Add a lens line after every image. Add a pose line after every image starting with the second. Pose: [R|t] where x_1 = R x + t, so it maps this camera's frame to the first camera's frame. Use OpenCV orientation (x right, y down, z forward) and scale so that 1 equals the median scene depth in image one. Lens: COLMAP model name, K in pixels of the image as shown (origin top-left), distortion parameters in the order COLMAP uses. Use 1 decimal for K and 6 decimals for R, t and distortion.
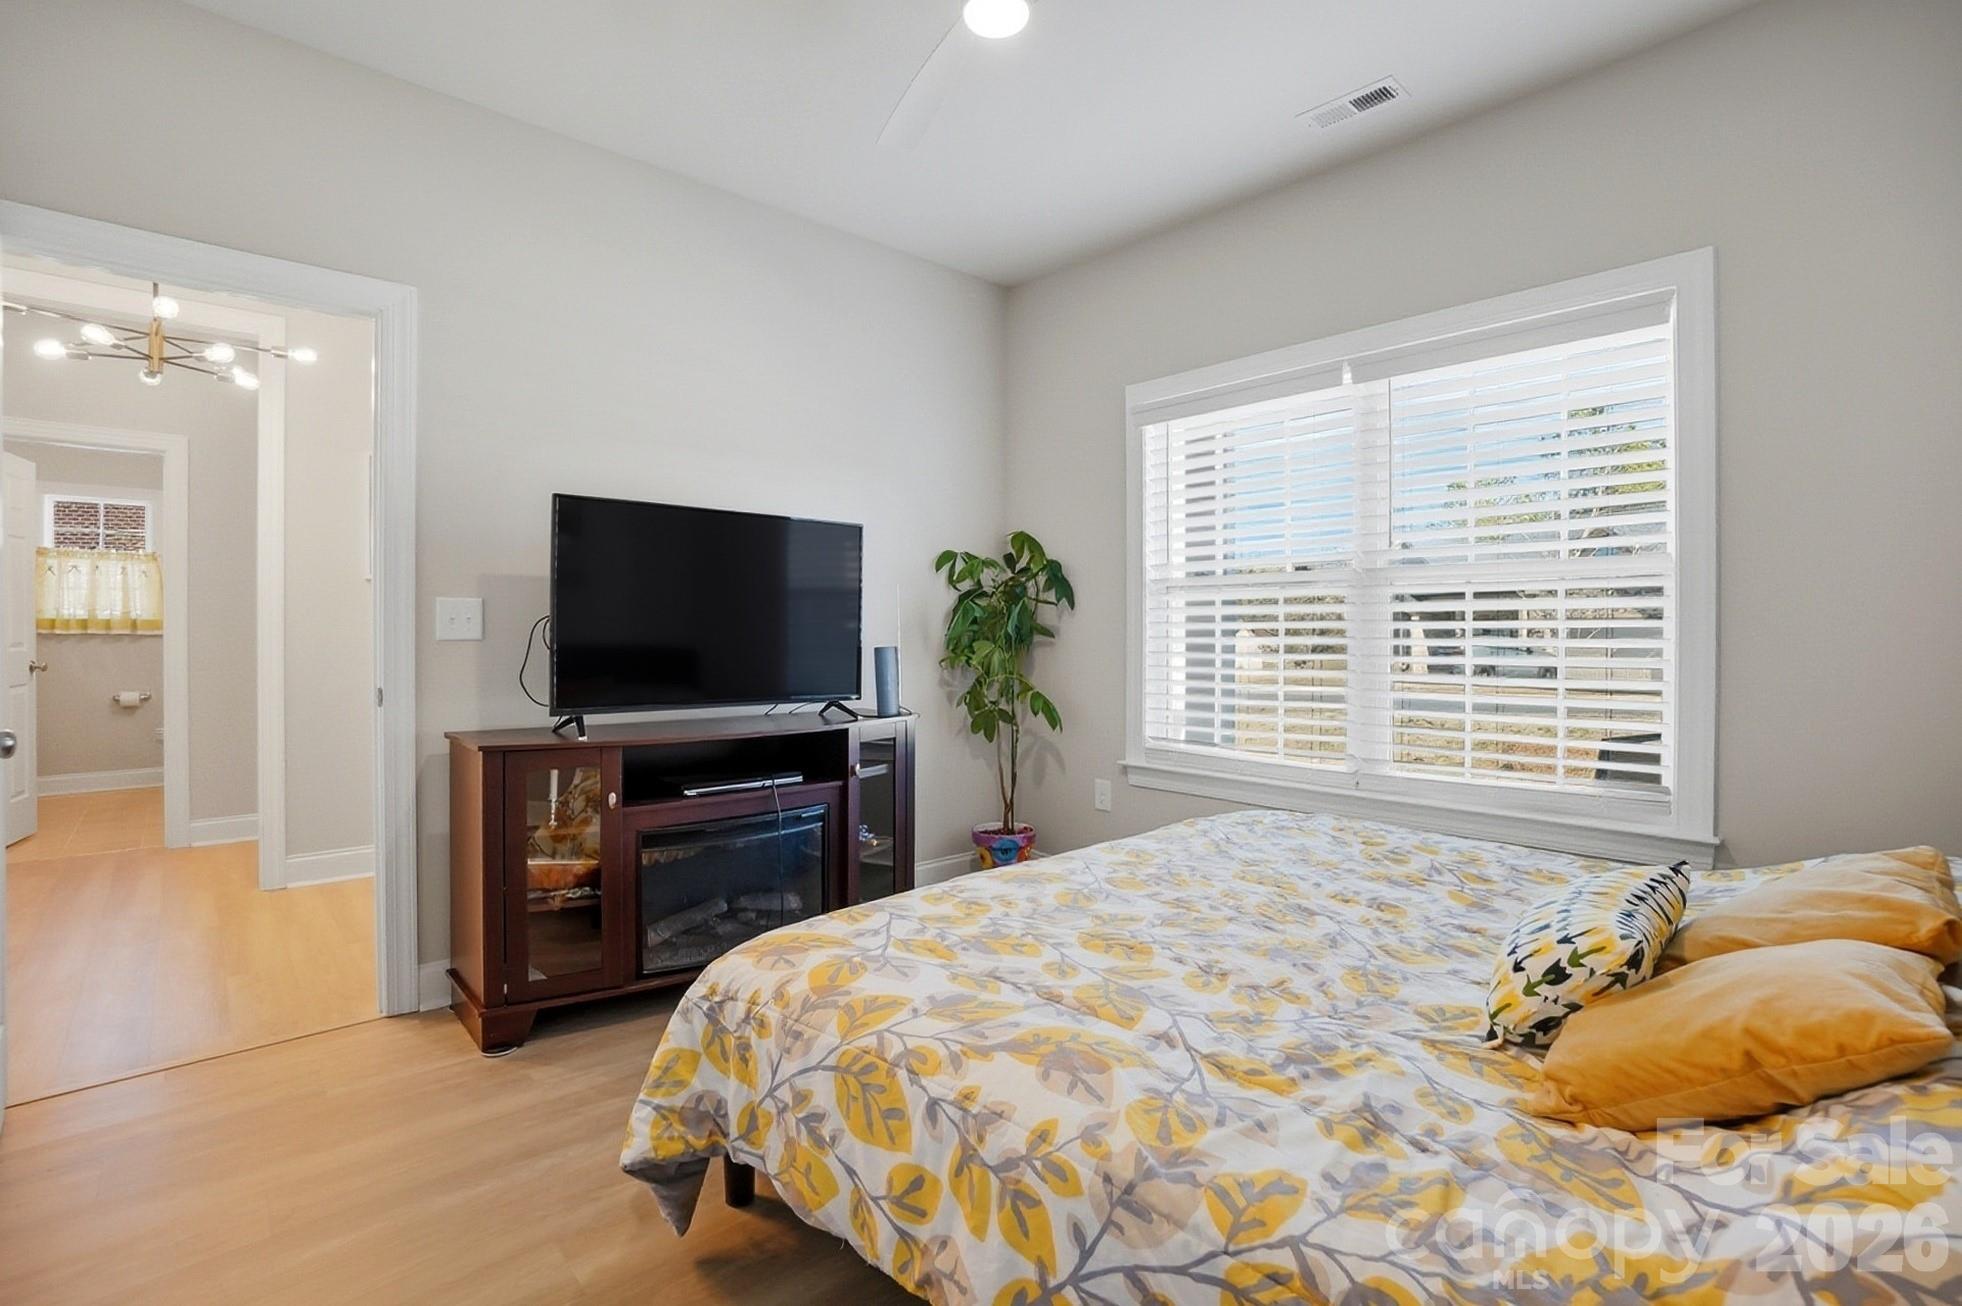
lens RADIAL K [[878.5, 0, 974.9], [0, 878.5, 641.1], [0, 0, 1]] dist [-0.058833, 0.020593]
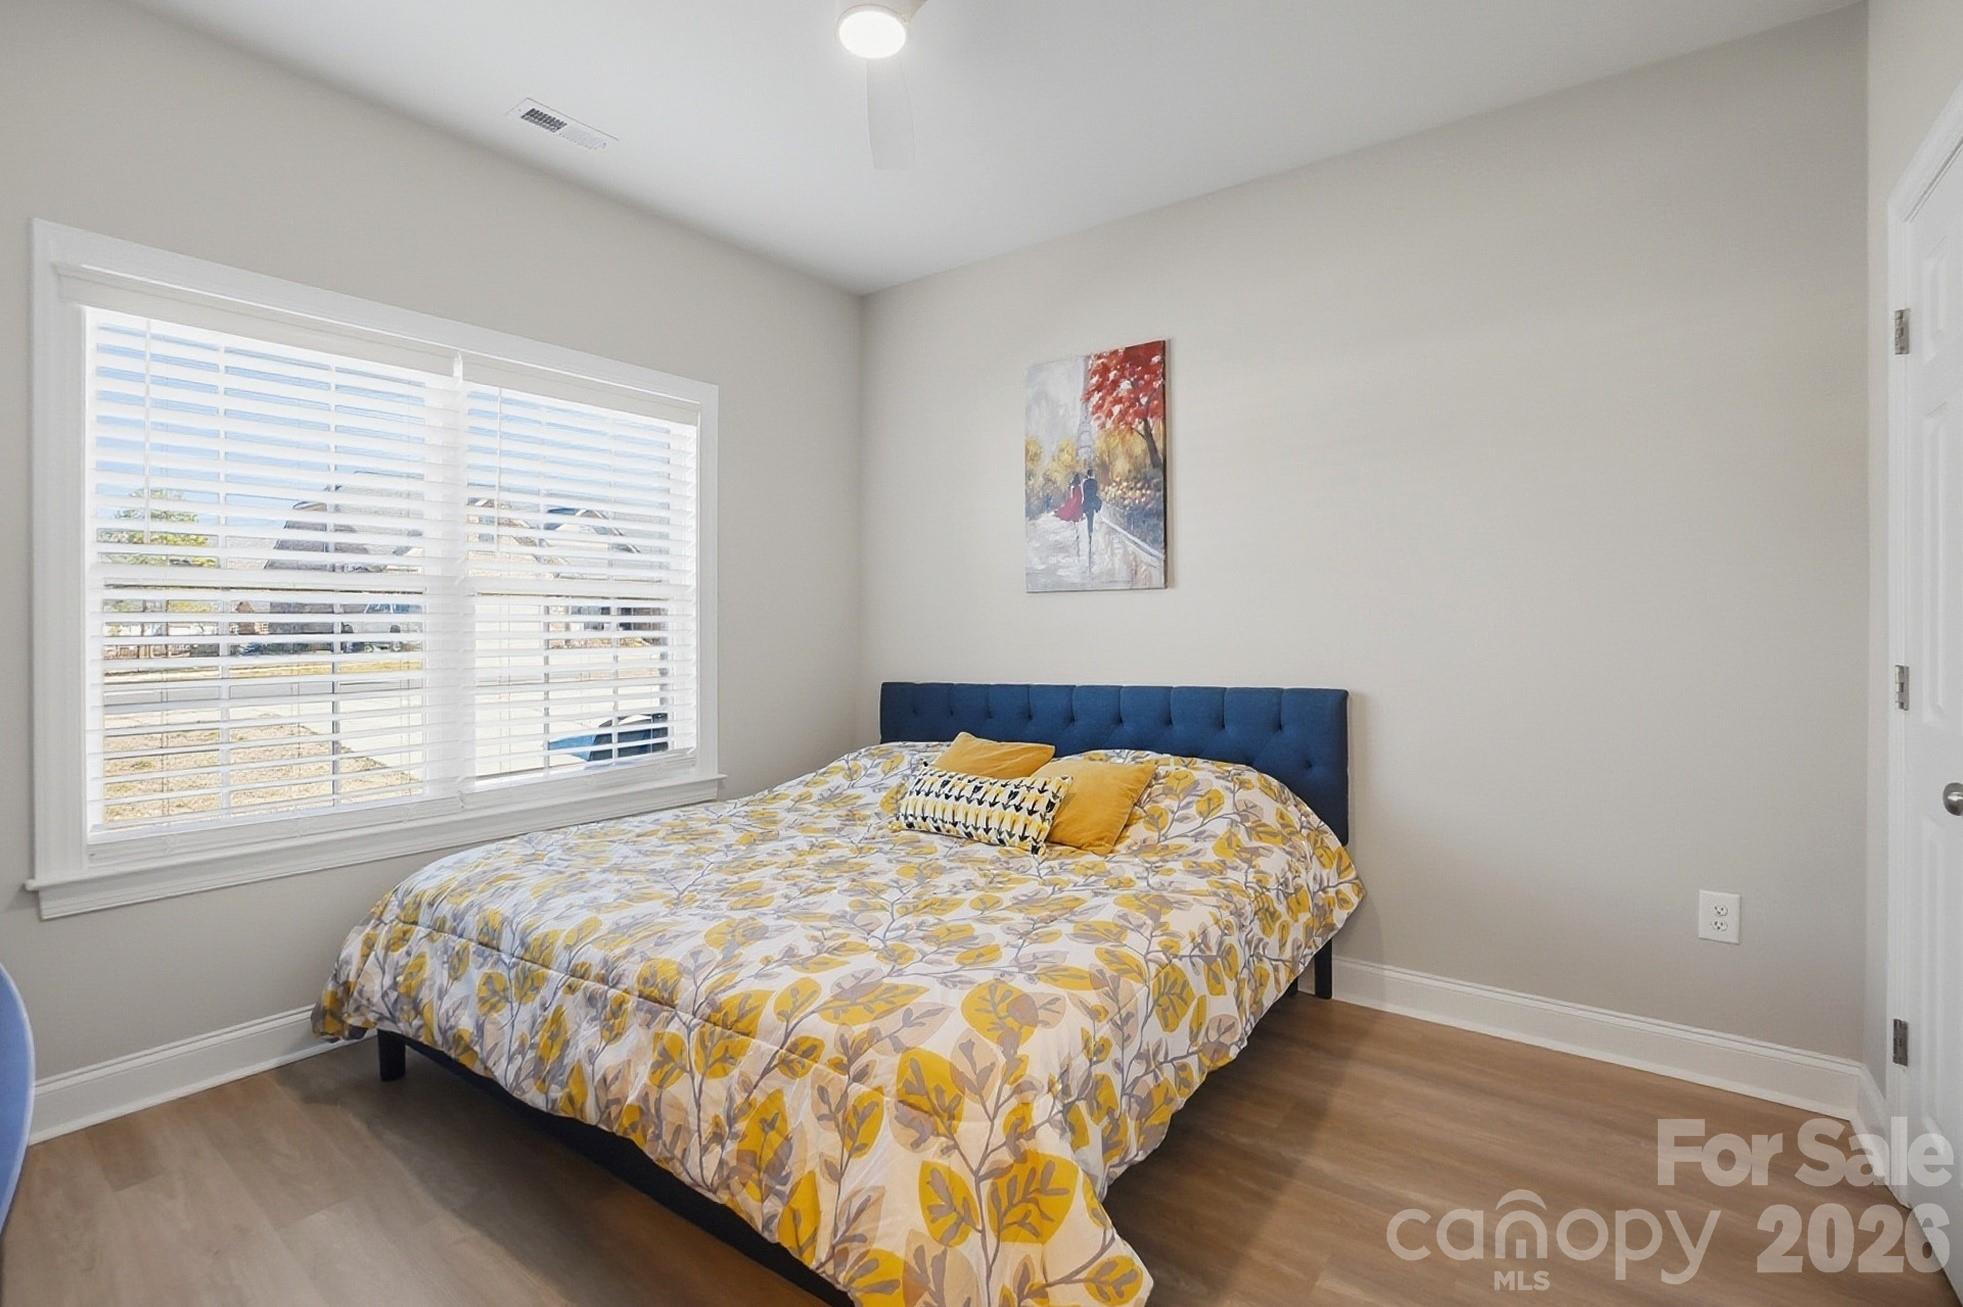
lens RADIAL K [[868.3, 0, 973.8], [0, 868.3, 632.6], [0, 0, 1]] dist [-0.034347, 0.000218]
pose [[-0.156791, -0.010968, 0.987571, -1.003231], [0.011173, 0.999855, 0.012878, -0.052060], [-0.987569, 0.013054, -0.156646, 1.070685]]
